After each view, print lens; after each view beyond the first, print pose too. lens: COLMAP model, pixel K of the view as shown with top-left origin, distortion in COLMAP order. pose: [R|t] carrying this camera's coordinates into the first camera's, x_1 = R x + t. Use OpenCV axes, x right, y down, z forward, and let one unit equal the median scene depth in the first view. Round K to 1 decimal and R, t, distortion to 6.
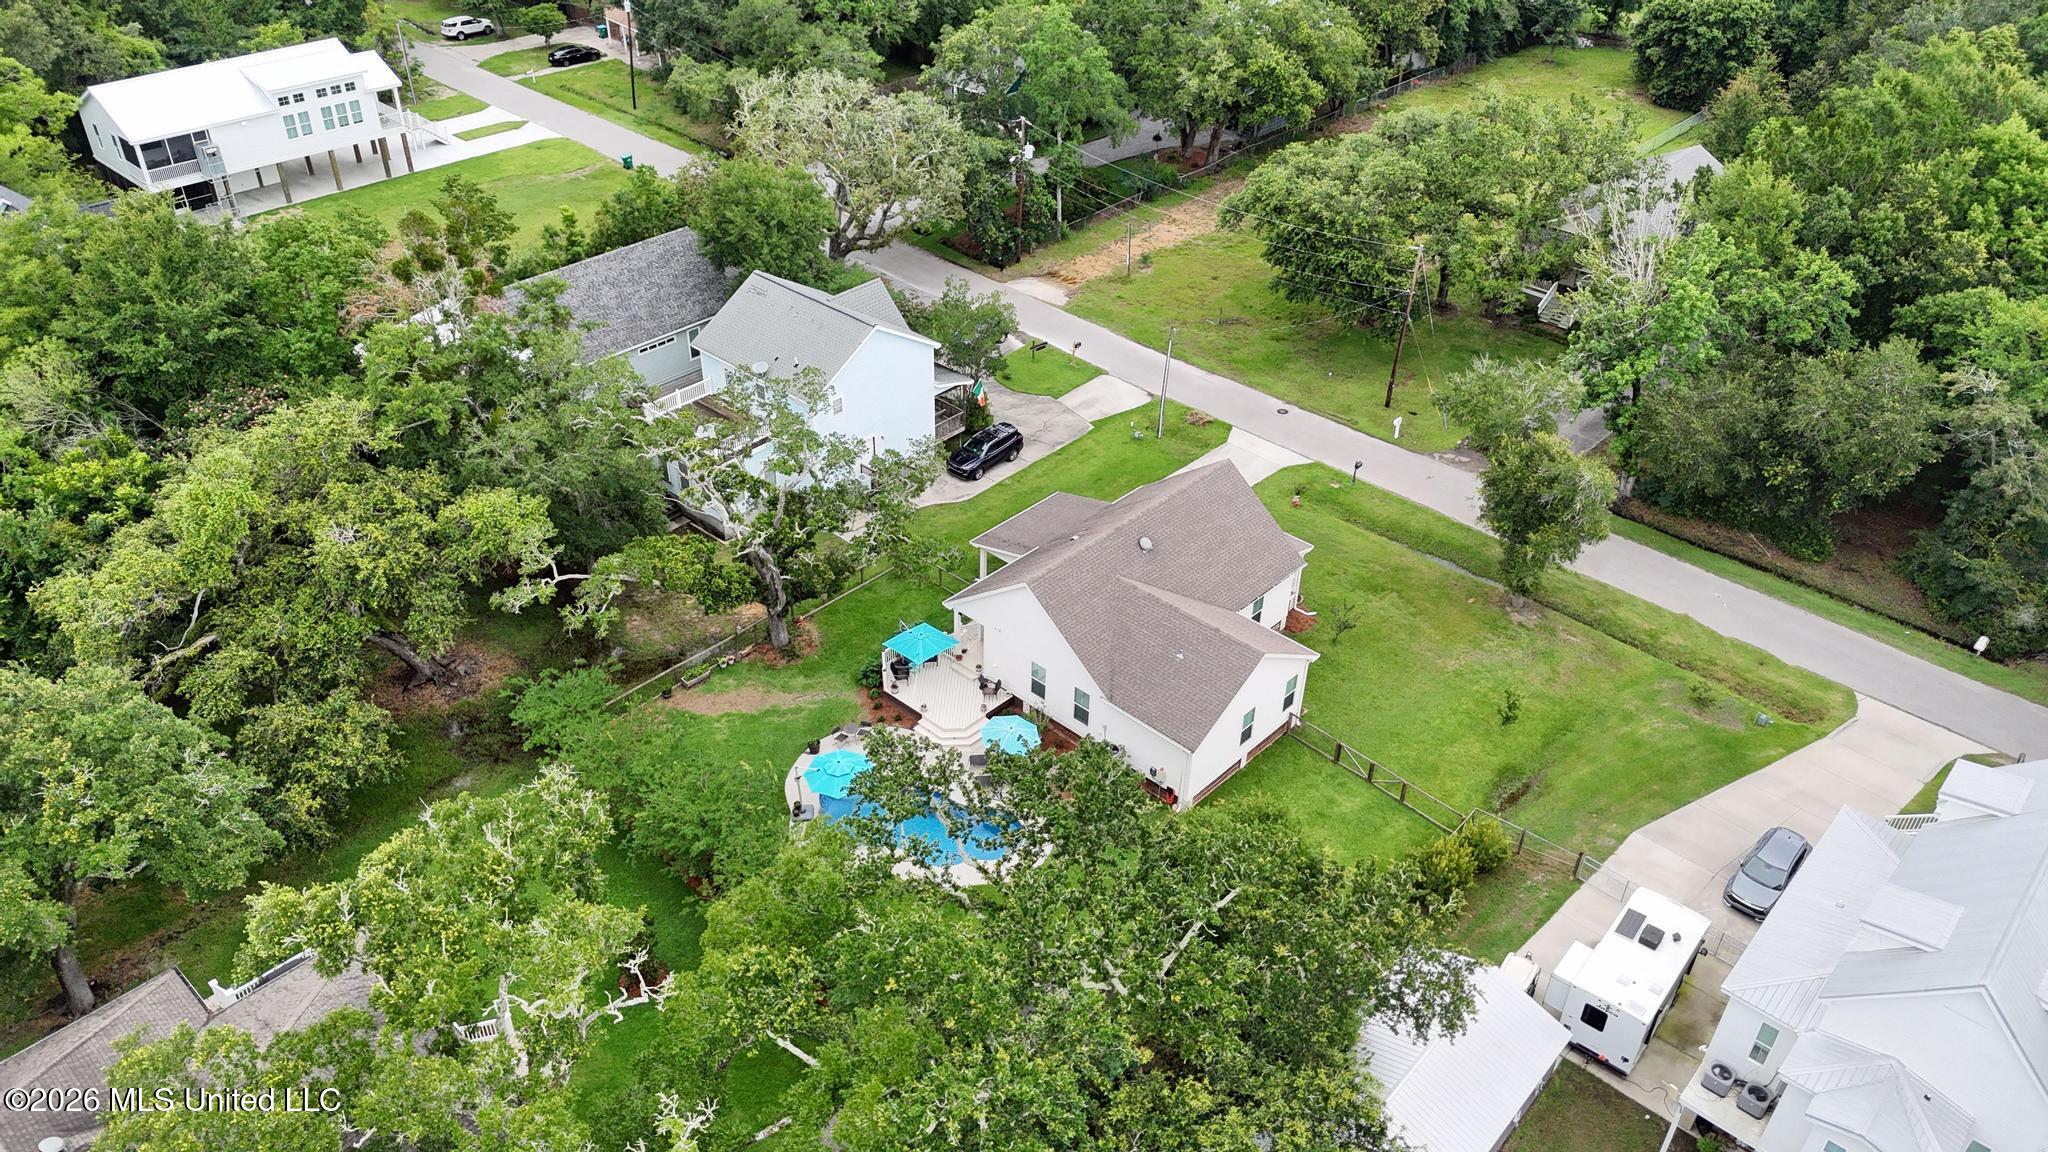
lens RADIAL K [[1524.3, 0, 1024.0], [0, 1524.3, 576.0], [0, 0, 1]] dist [0.051637, -0.002689]
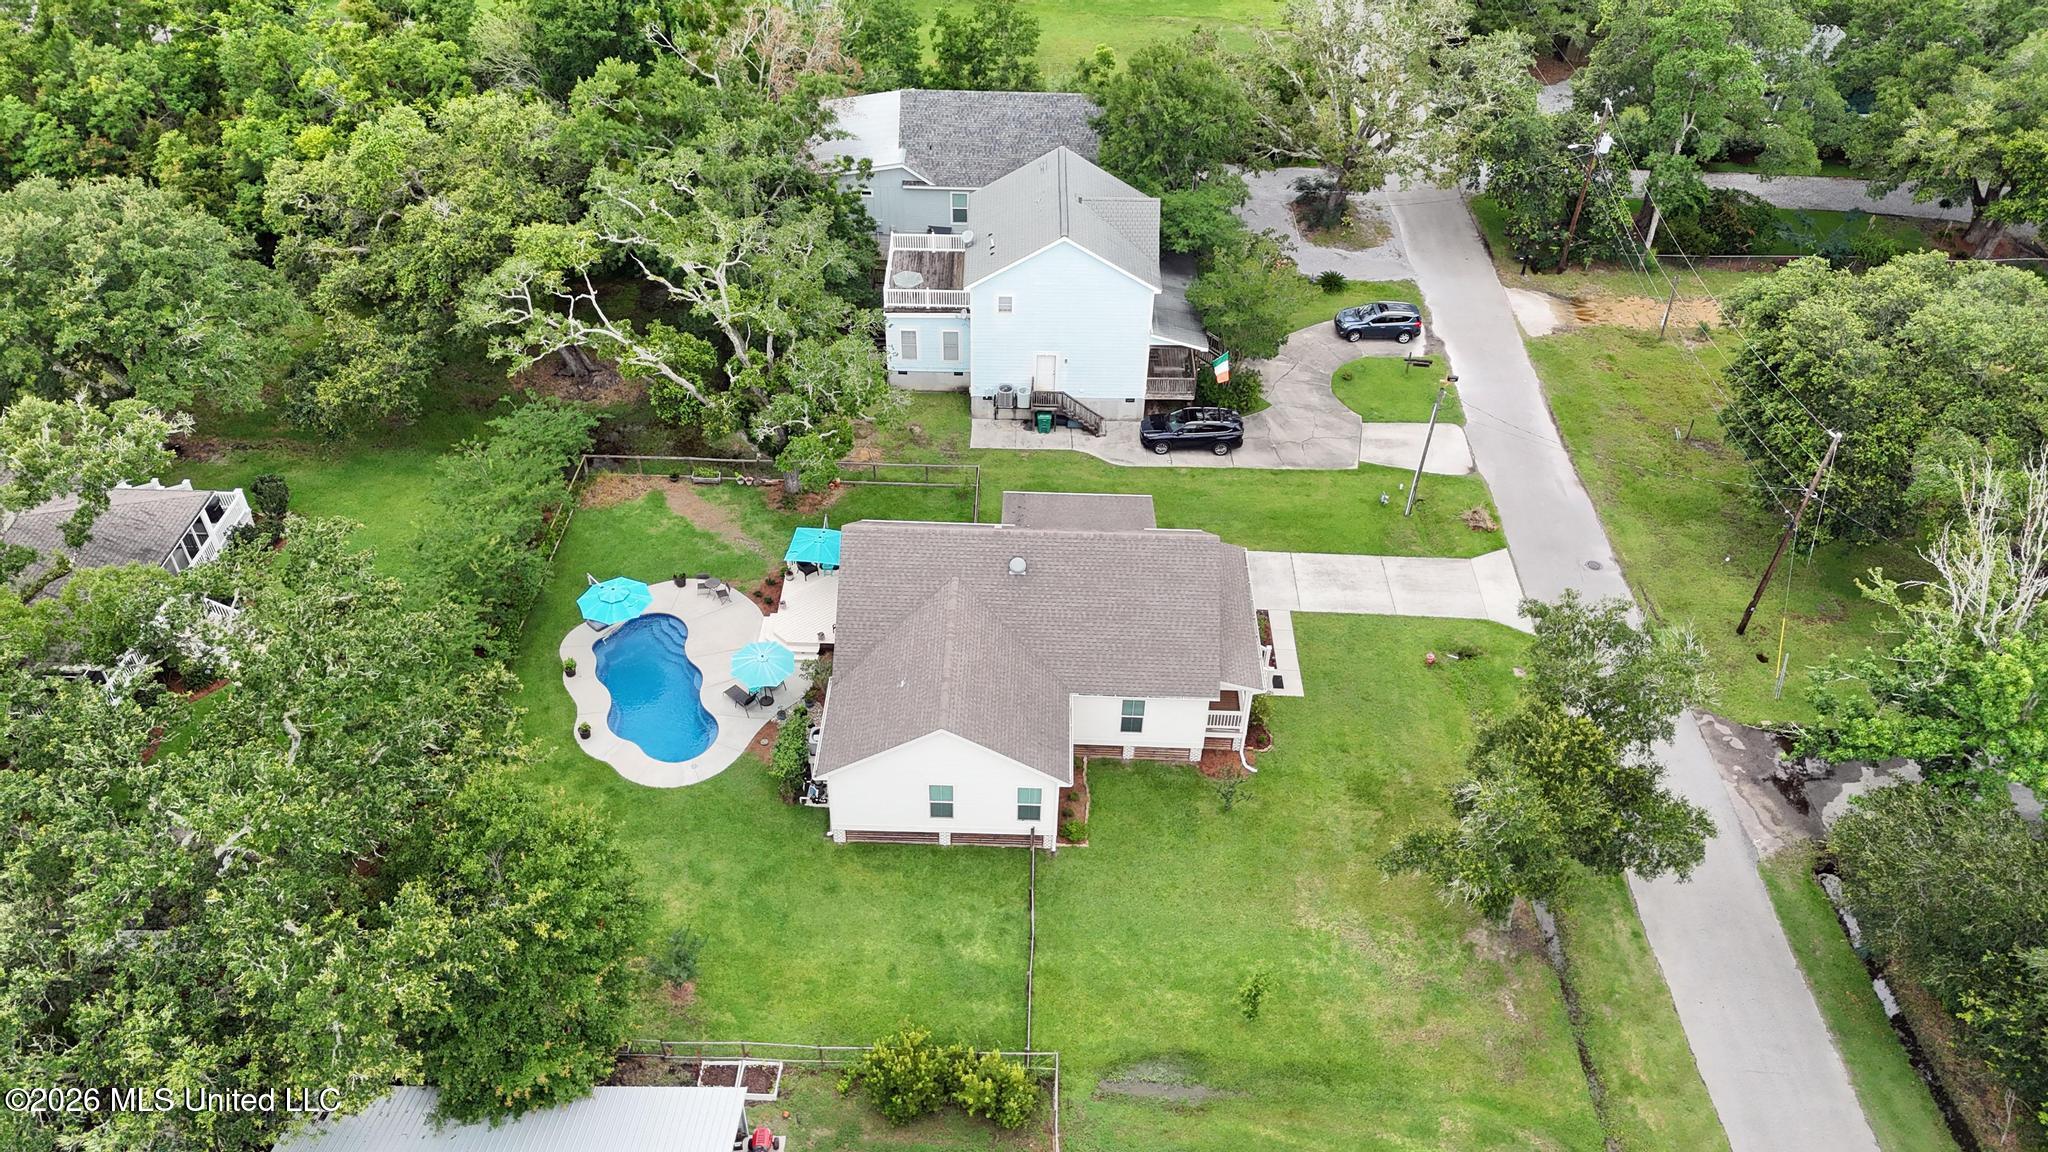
lens RADIAL K [[1522.5, 0, 1029.6], [0, 1522.5, 578.0], [0, 0, 1]] dist [0.038755, -0.006313]
pose [[0.662552, 0.476353, -0.578024, 0.450158], [-0.432479, 0.873370, 0.224027, -0.161214], [0.611545, 0.101554, 0.784666, 0.272764]]
